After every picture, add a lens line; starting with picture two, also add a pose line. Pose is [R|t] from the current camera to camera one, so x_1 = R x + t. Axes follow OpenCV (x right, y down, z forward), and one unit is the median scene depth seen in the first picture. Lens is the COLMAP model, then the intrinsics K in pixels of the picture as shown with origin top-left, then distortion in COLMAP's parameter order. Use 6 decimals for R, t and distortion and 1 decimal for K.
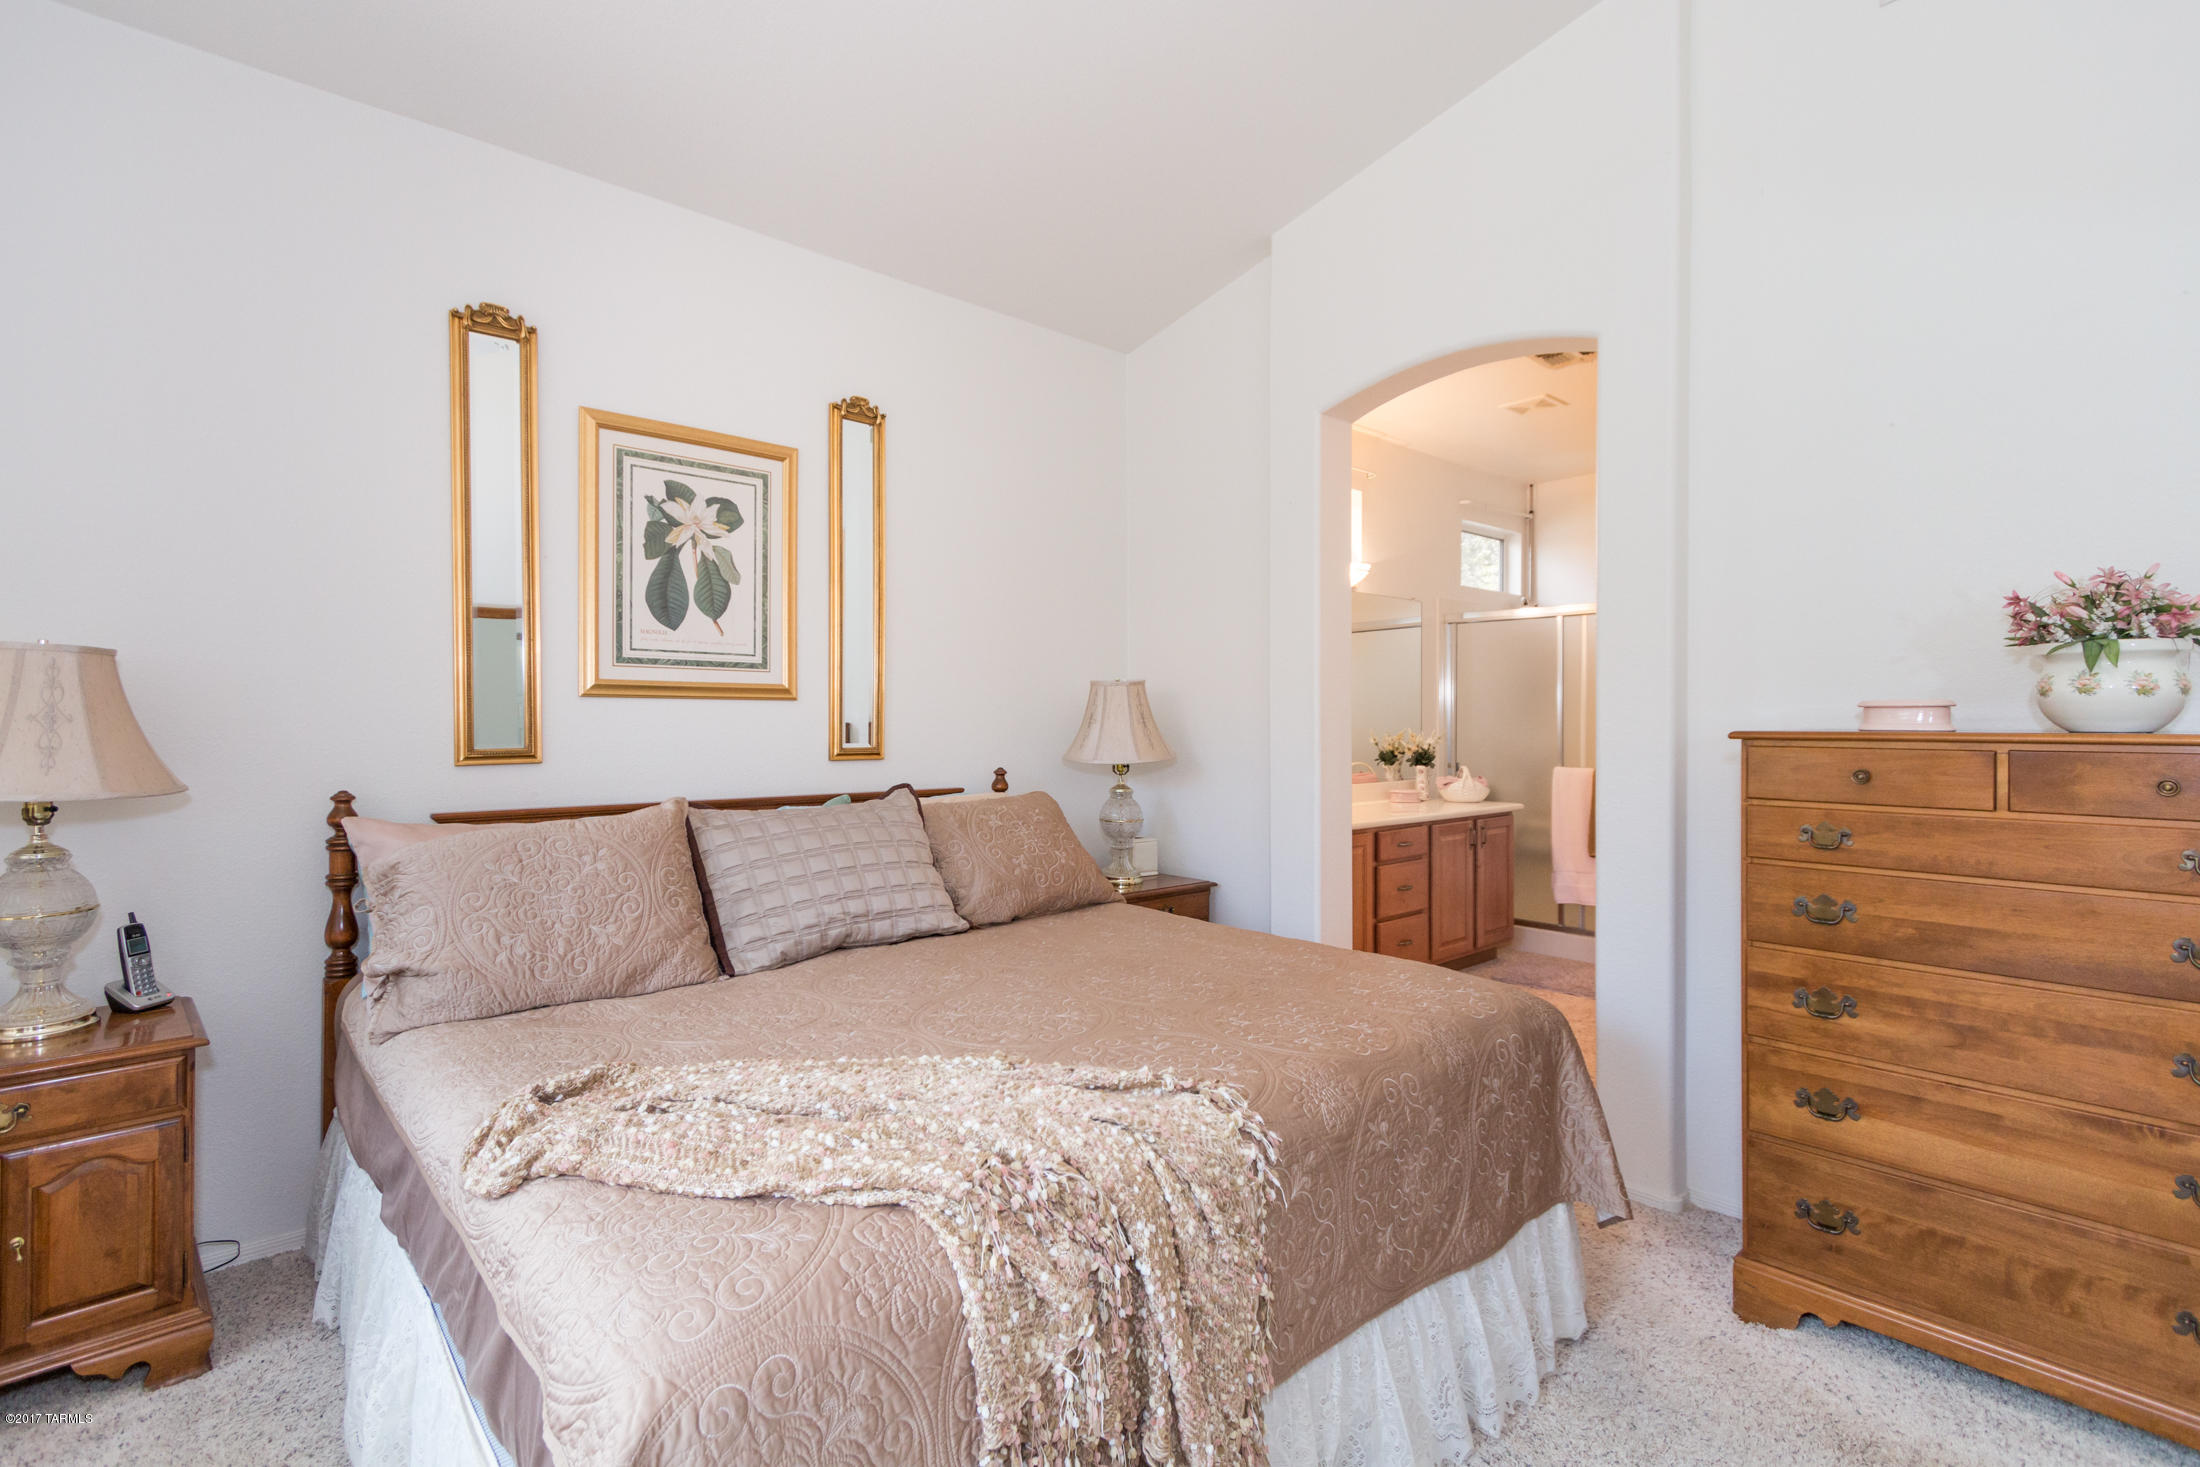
lens RADIAL K [[1020.8, 0, 1095.1], [0, 1020.8, 727.0], [0, 0, 1]] dist [0.000359, -0.000285]
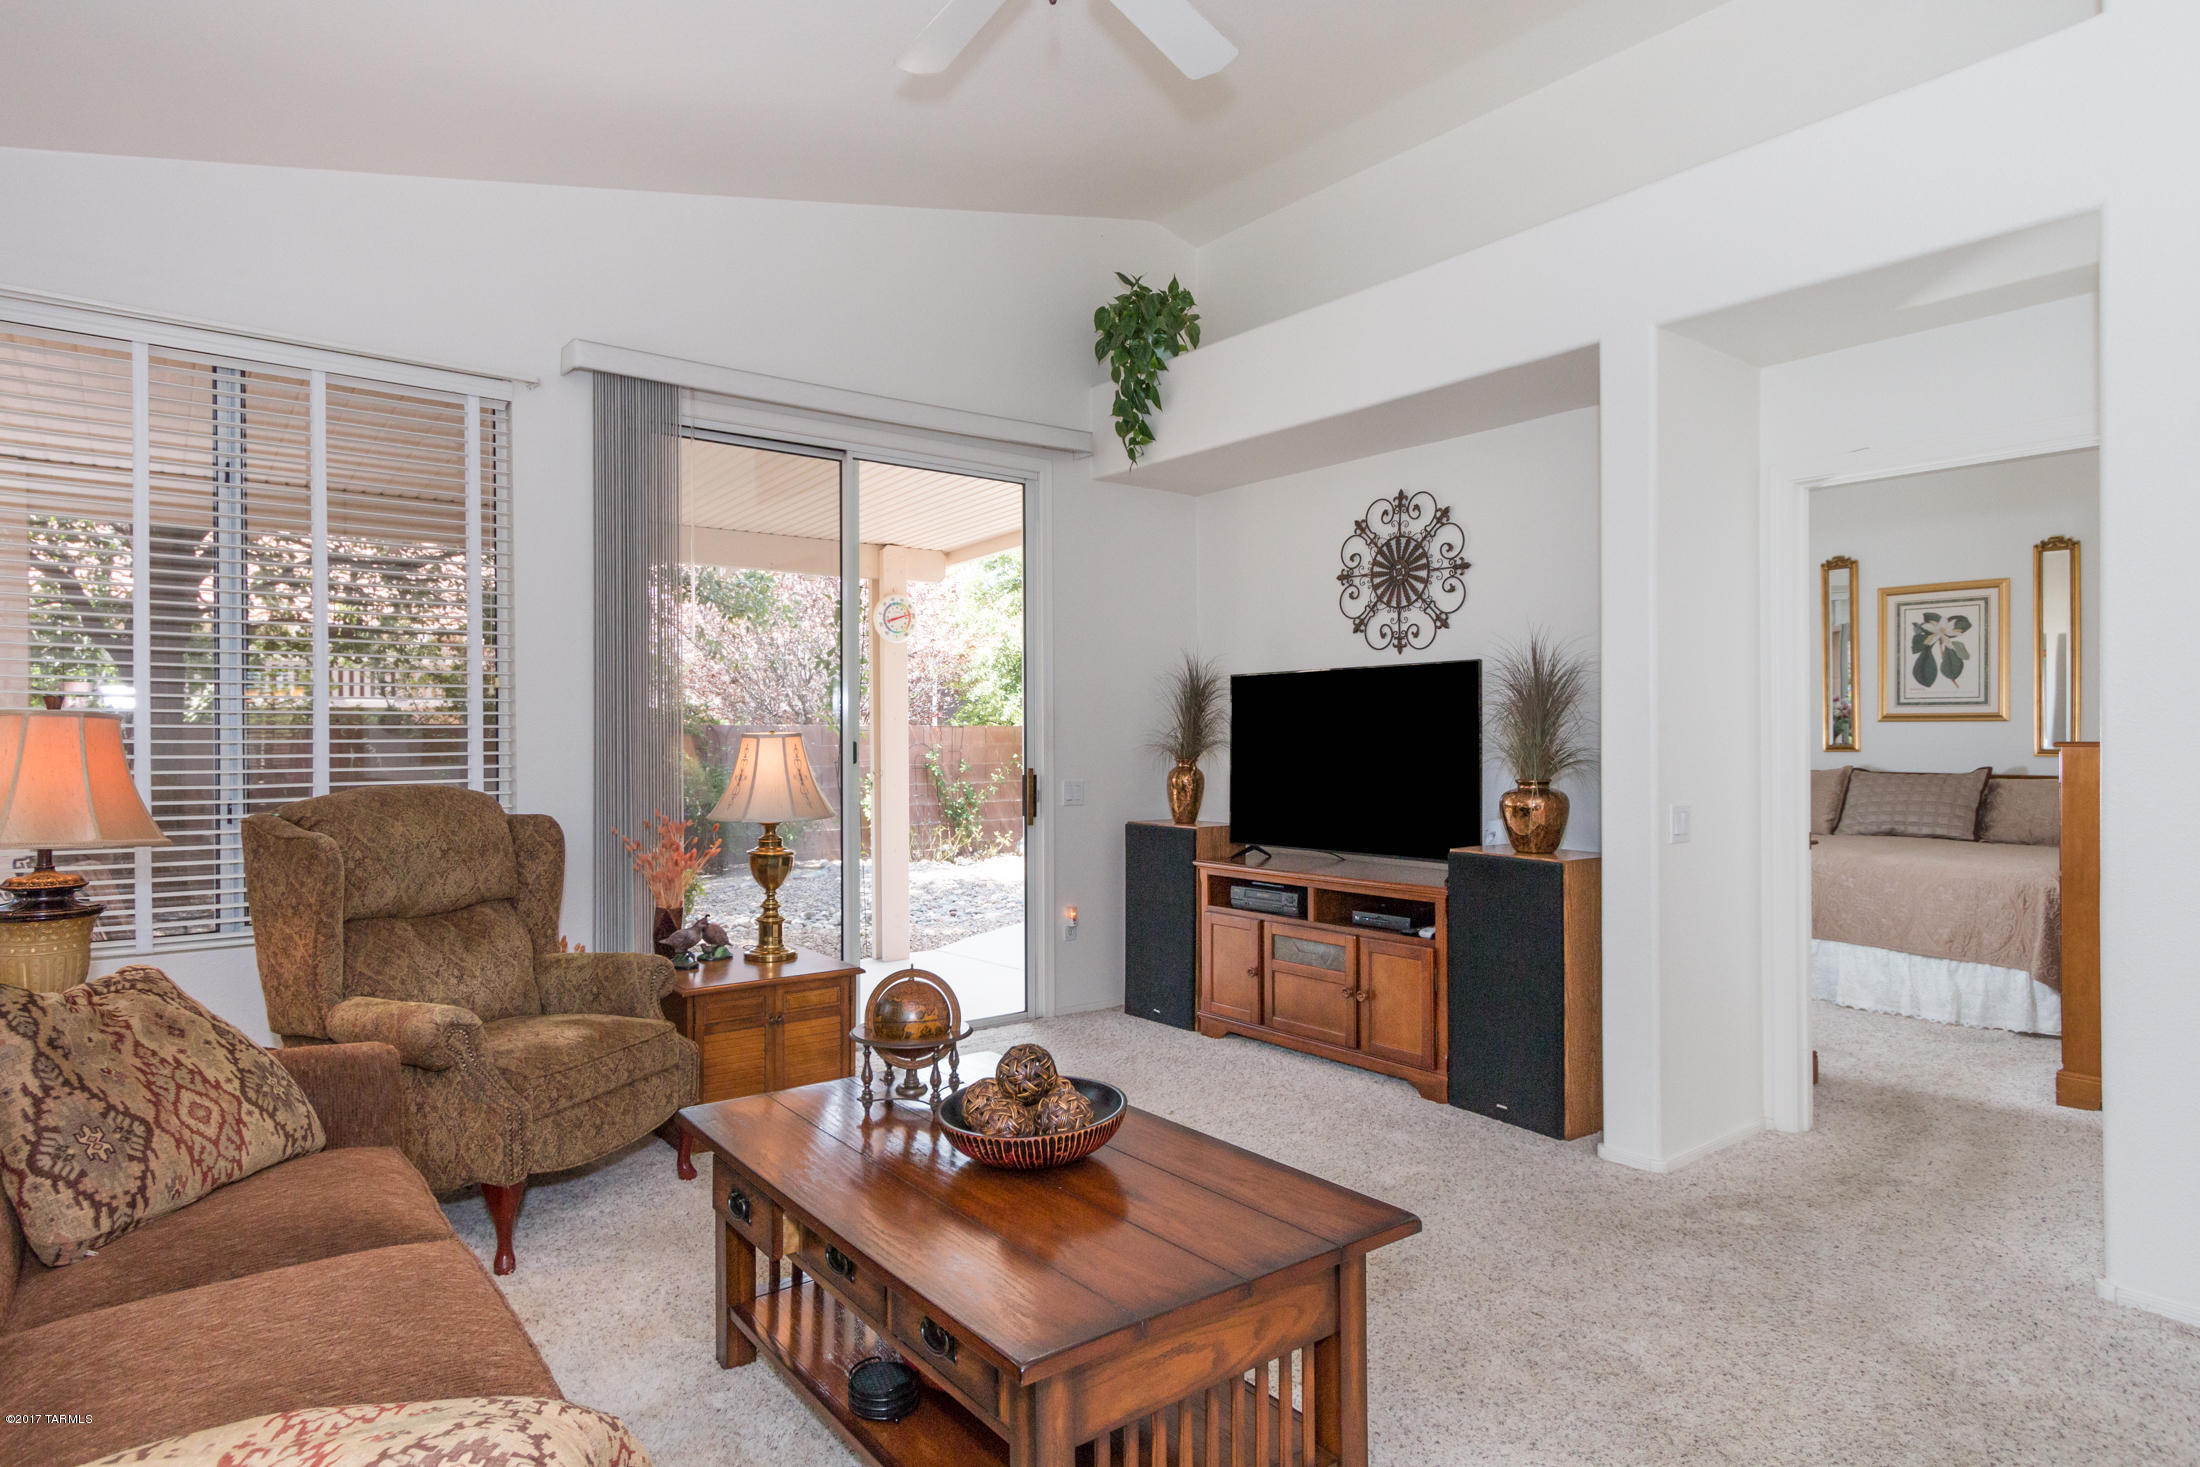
lens RADIAL K [[1235.3, 0, 1100.0], [0, 1235.3, 733.5], [0, 0, 1]] dist [0.017726, -0.000021]
pose [[-0.057444, 0.006956, -0.998325, 2.187190], [0.001127, 0.999976, 0.006902, -0.024075], [0.998348, -0.000728, -0.057450, -0.494278]]
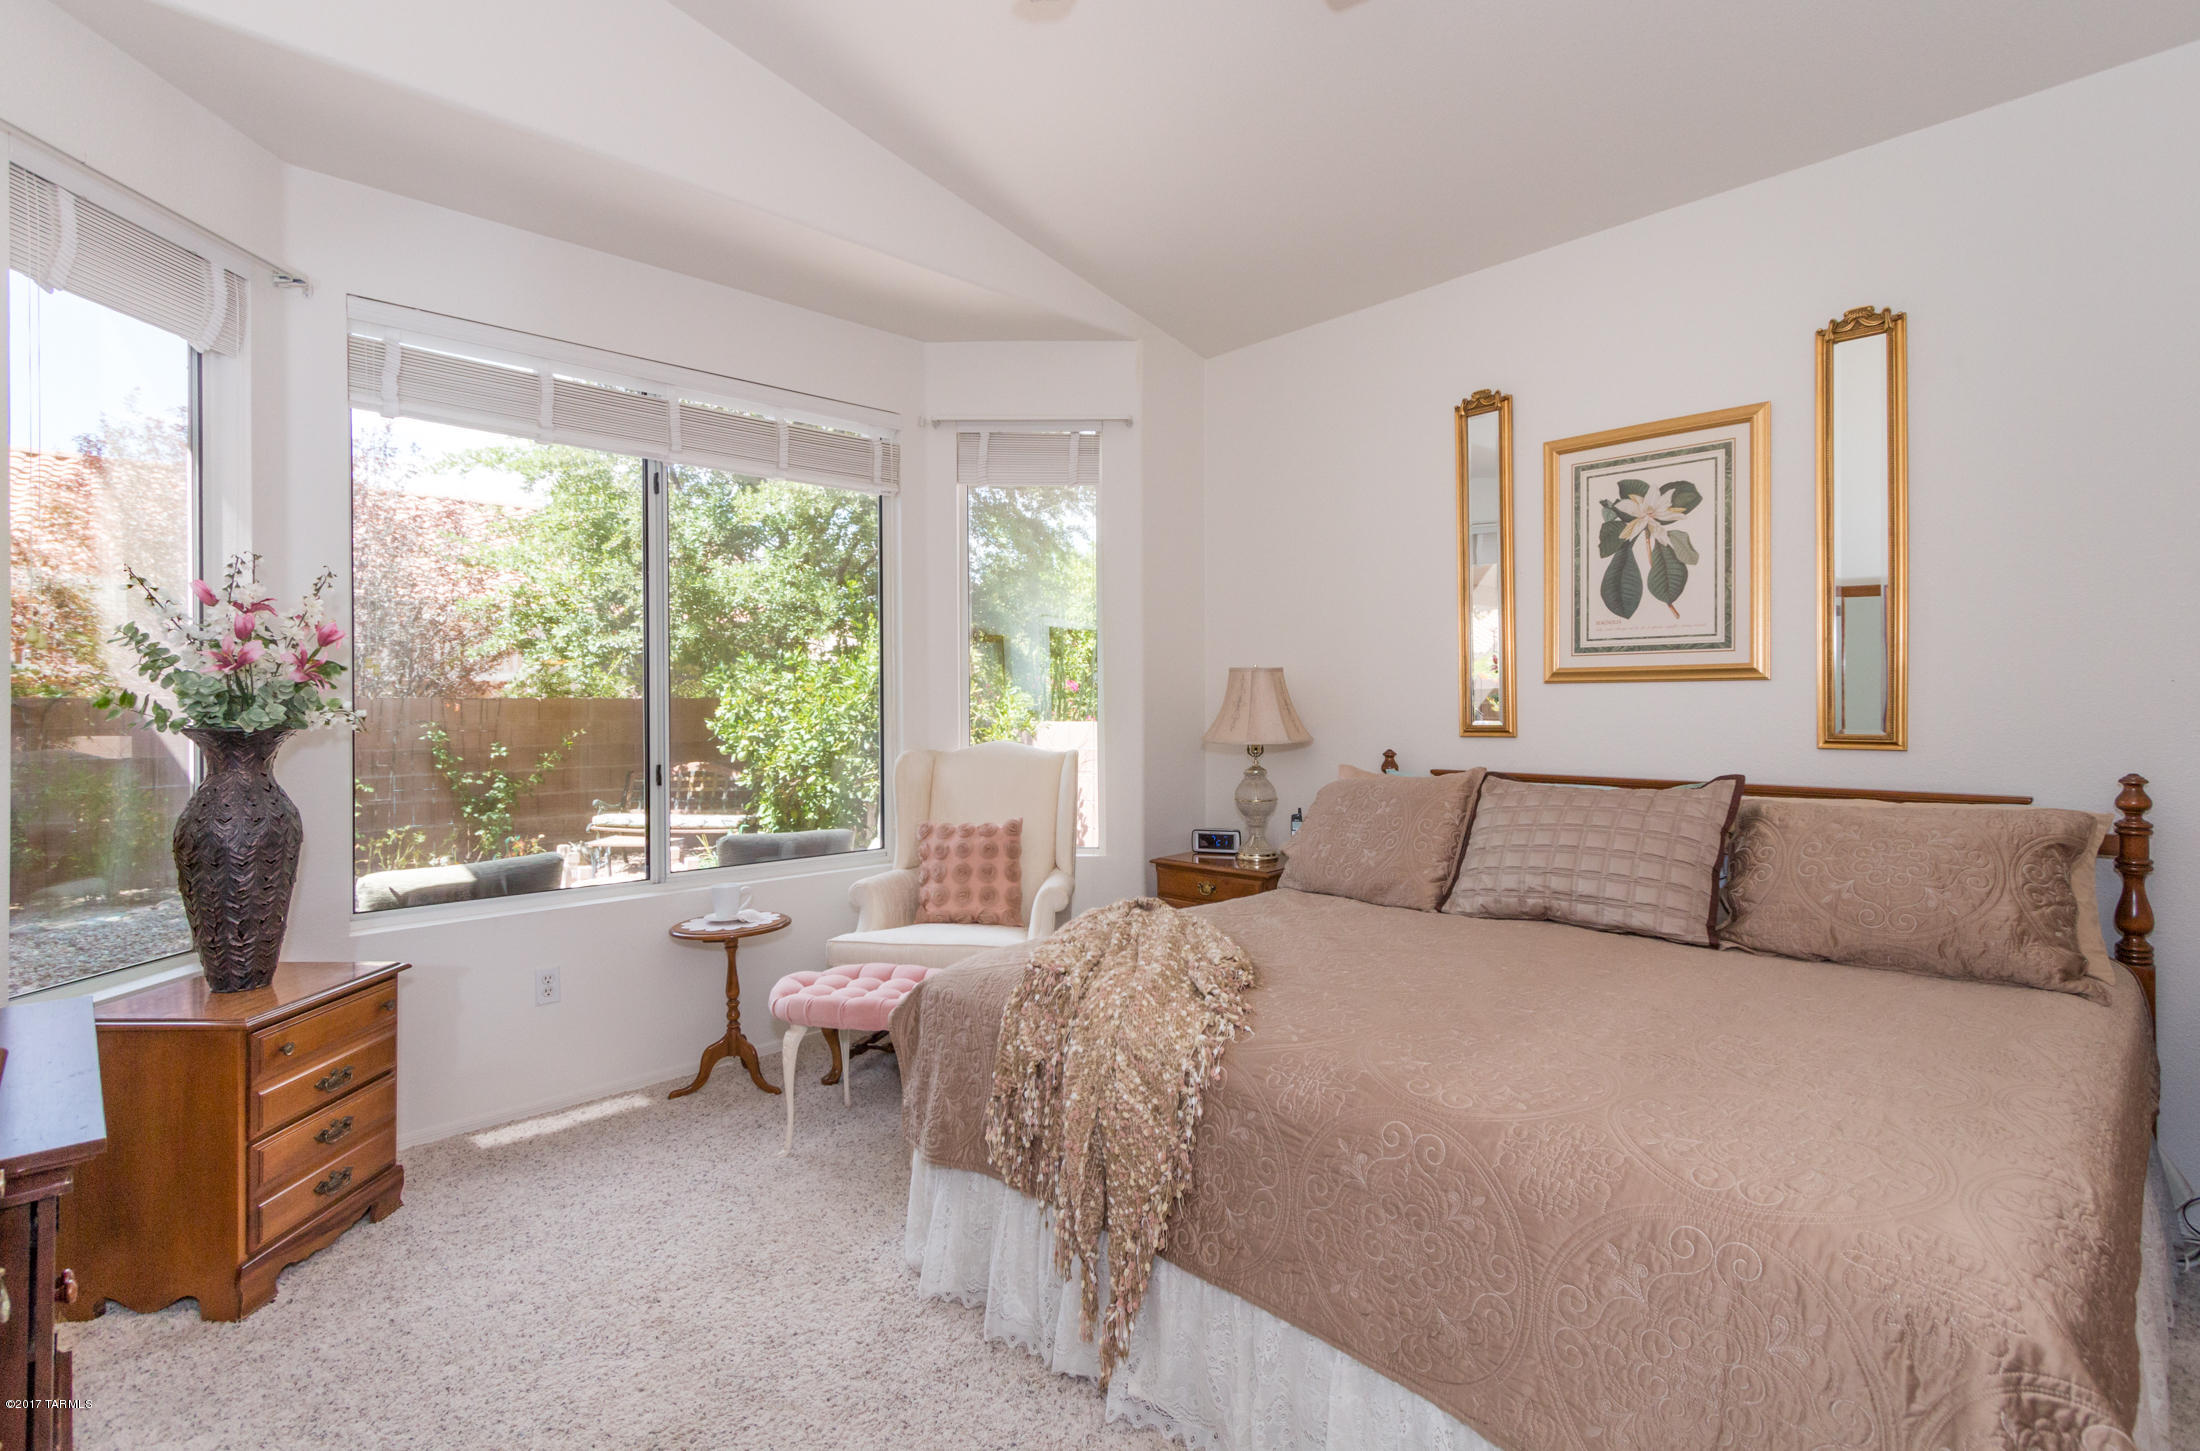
lens RADIAL K [[1030.0, 0, 1101.6], [0, 1030.0, 711.9], [0, 0, 1]] dist [-0.000169, -0.000127]
pose [[0.031539, 0.010805, -0.999444, 0.680130], [0.002311, 0.999938, 0.010883, -0.009887], [0.999500, -0.002653, 0.031512, 0.426437]]
